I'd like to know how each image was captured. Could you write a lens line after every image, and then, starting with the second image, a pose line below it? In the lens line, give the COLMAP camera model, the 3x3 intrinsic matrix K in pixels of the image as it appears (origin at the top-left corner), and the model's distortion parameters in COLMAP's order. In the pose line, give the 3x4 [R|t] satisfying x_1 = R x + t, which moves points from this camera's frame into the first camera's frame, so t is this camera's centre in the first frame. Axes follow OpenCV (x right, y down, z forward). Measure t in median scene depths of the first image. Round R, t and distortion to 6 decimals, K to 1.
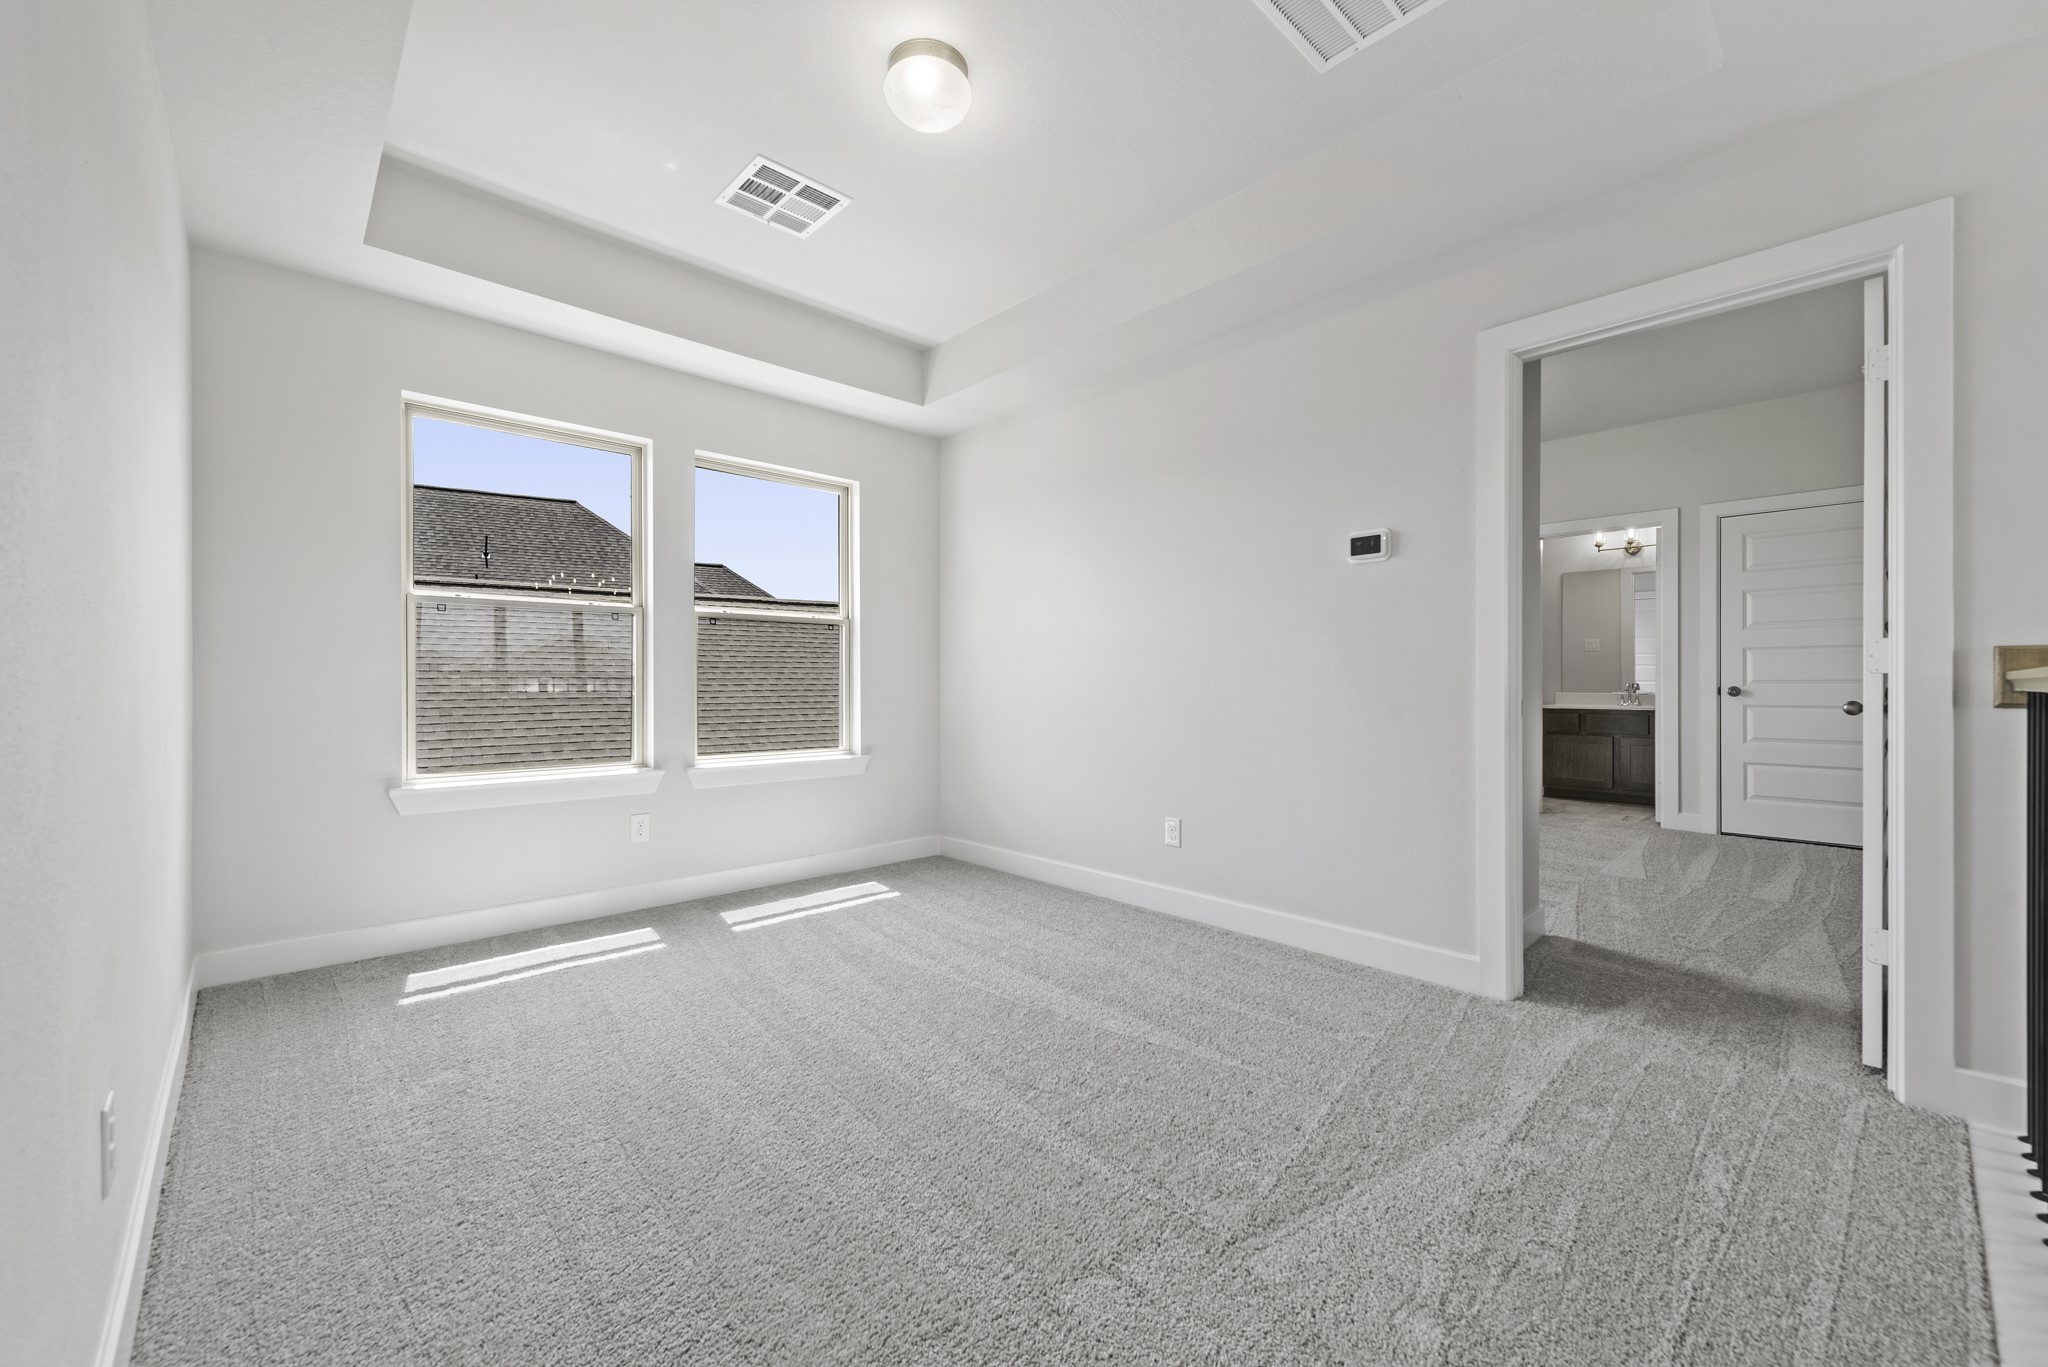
lens RADIAL K [[810.7, 0, 1022.1], [0, 810.7, 671.6], [0, 0, 1]] dist [0.009855, -0.003526]
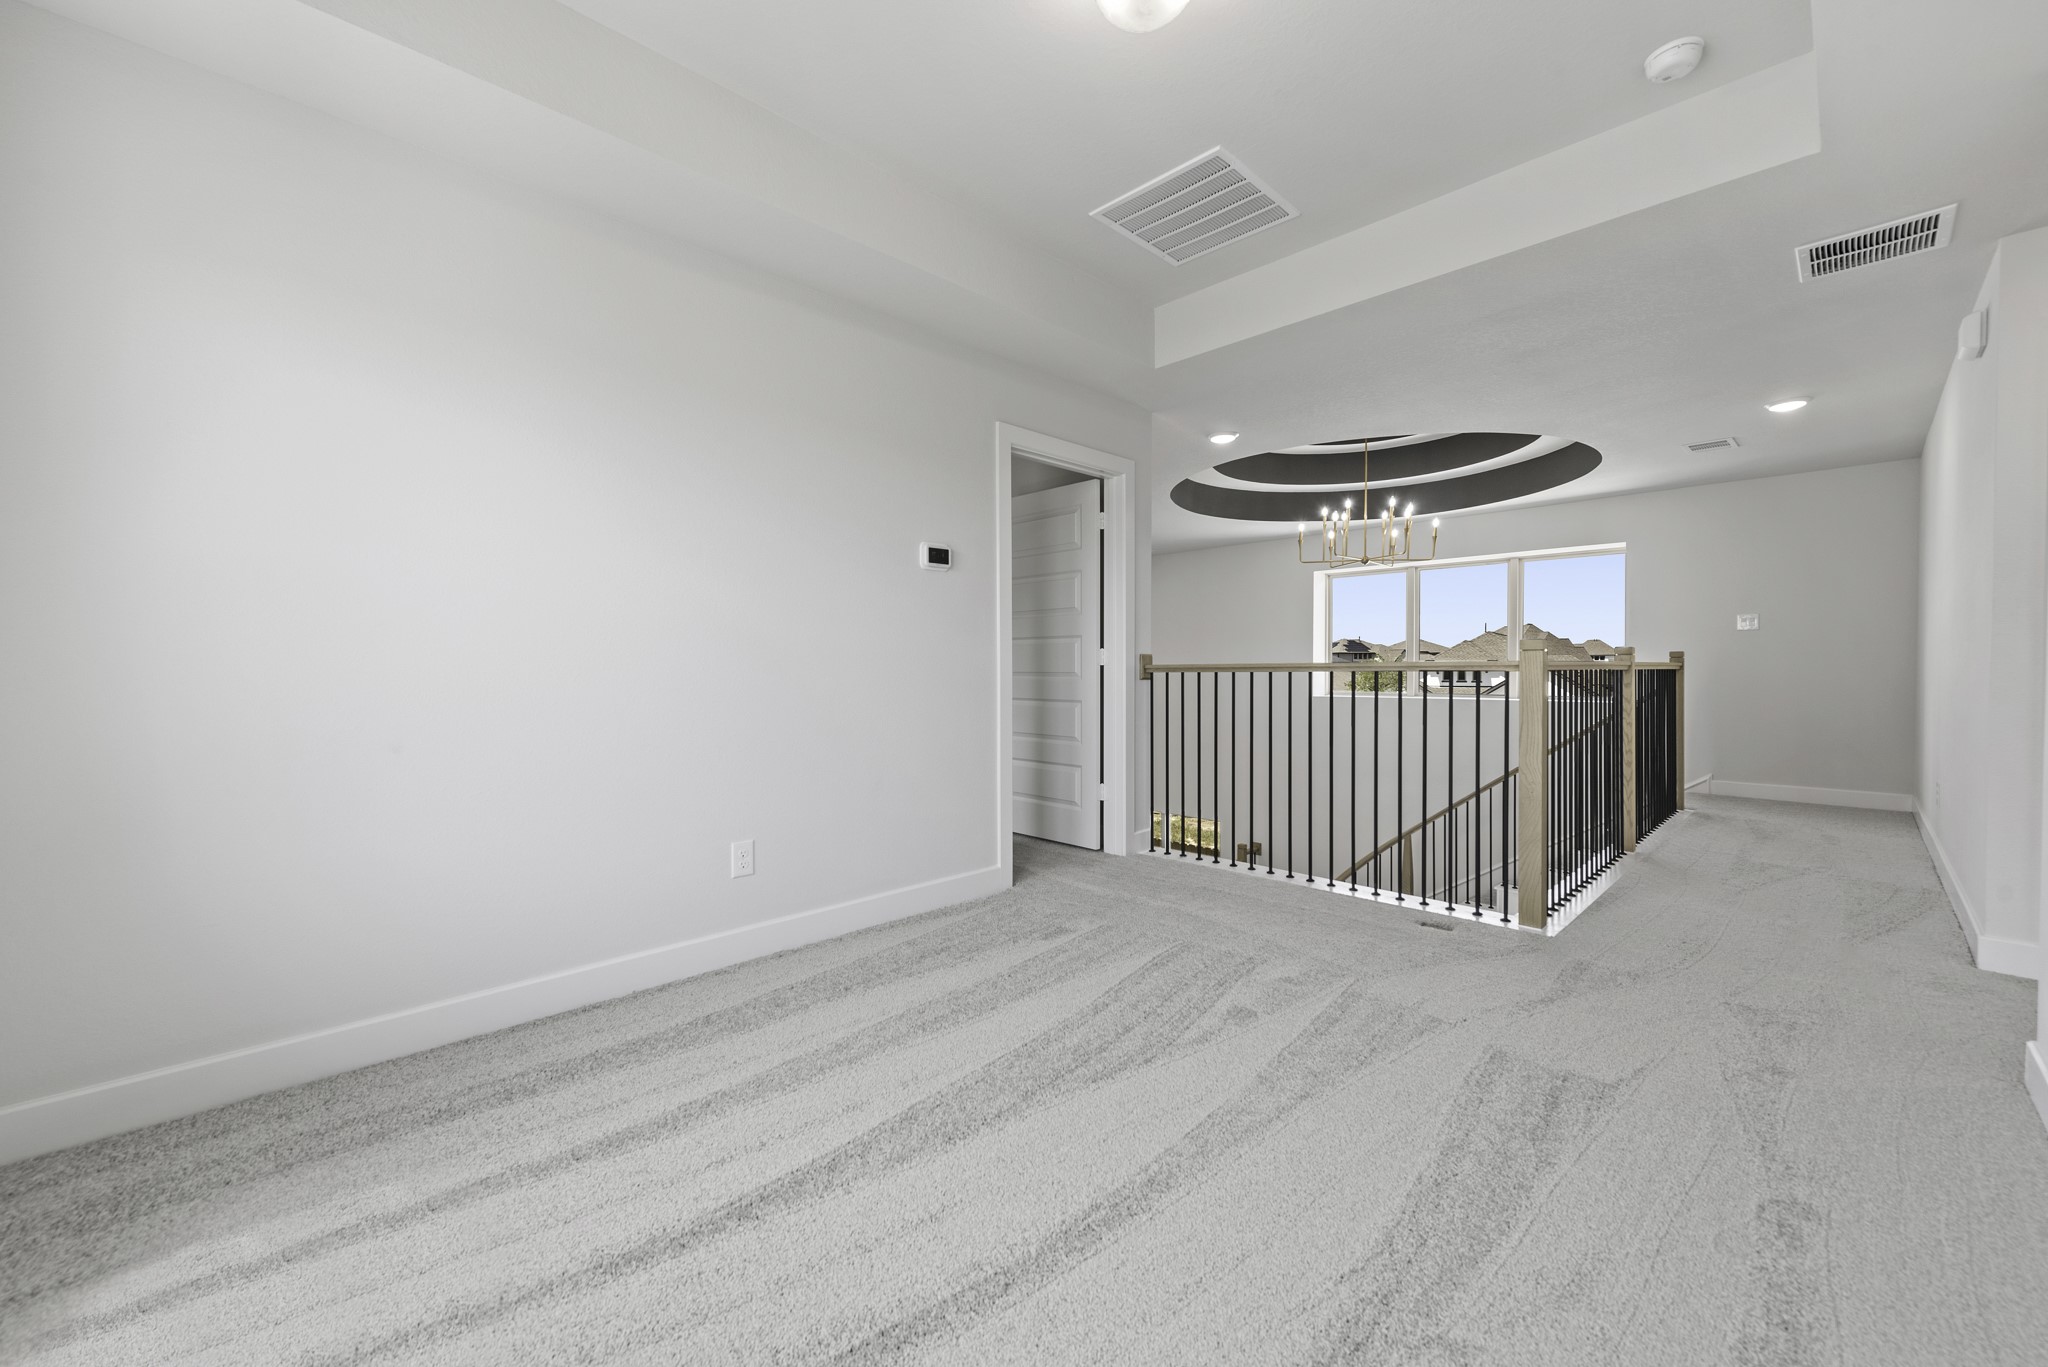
lens RADIAL K [[810.7, 0, 1022.1], [0, 810.7, 671.6], [0, 0, 1]] dist [0.009855, -0.003526]
pose [[-0.043850, 0.000728, 0.999038, -0.768870], [0.001086, 0.999999, -0.000681, 0.015901], [-0.999038, 0.001055, -0.043851, 0.919218]]
